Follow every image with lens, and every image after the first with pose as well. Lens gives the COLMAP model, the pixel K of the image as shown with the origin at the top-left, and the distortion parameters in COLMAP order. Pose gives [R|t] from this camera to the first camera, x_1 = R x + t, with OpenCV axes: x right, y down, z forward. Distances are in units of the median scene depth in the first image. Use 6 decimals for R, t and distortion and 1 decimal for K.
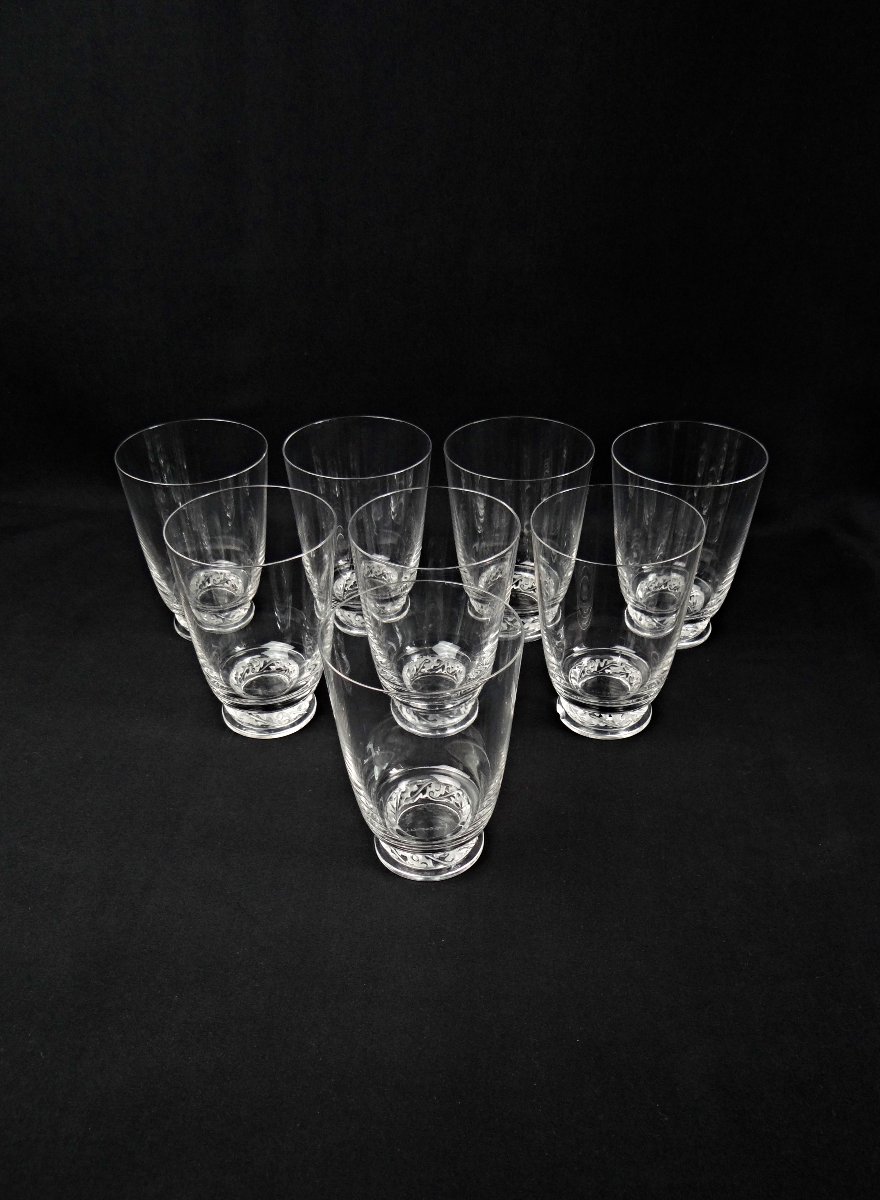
lens RADIAL K [[986.1, 0, 440.0], [0, 986.1, 600.0], [0, 0, 1]] dist [-0.000183, -0.000350]
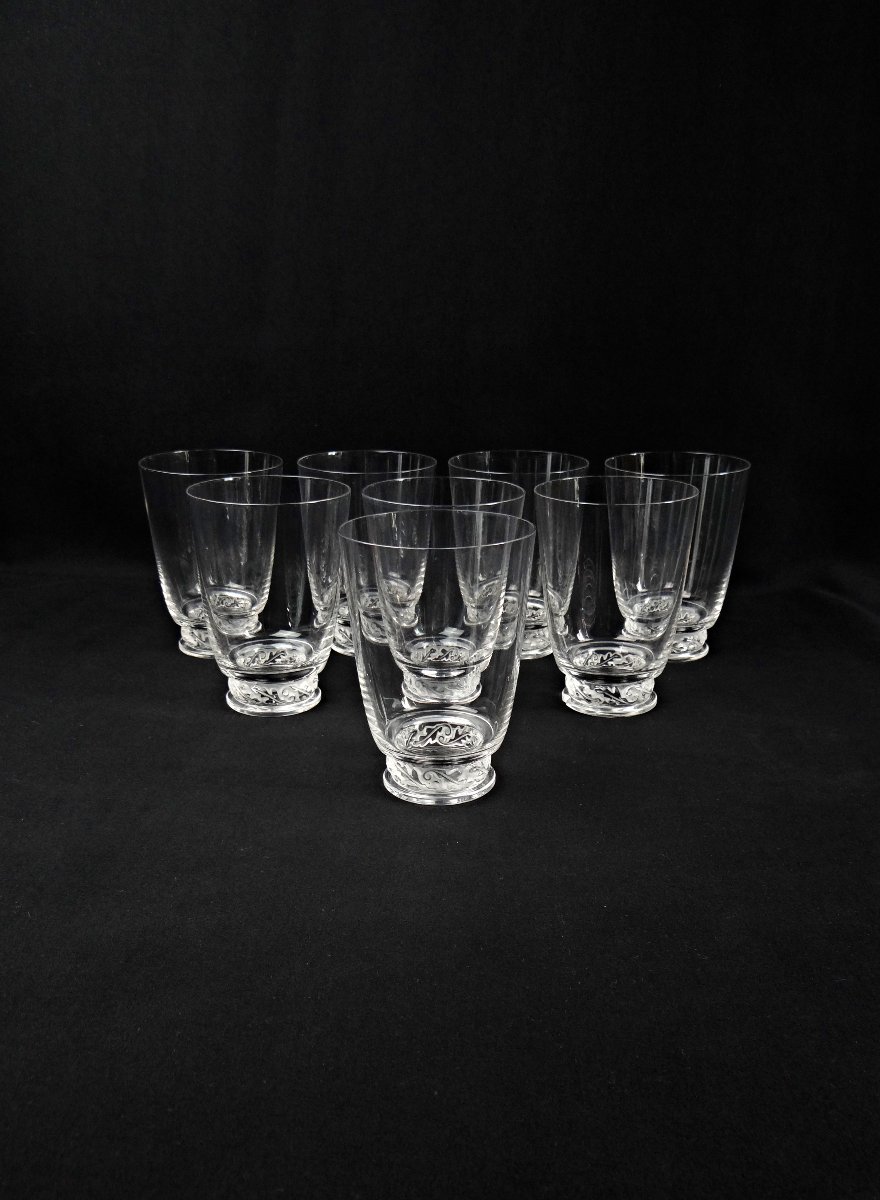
lens RADIAL K [[986.1, 0, 440.0], [0, 986.1, 600.0], [0, 0, 1]] dist [-0.000183, -0.000350]
pose [[0.999664, 0.008603, 0.024441, -0.030656], [-0.001244, 0.958127, -0.286341, 0.301518], [-0.025881, 0.286215, 0.957816, 0.015579]]
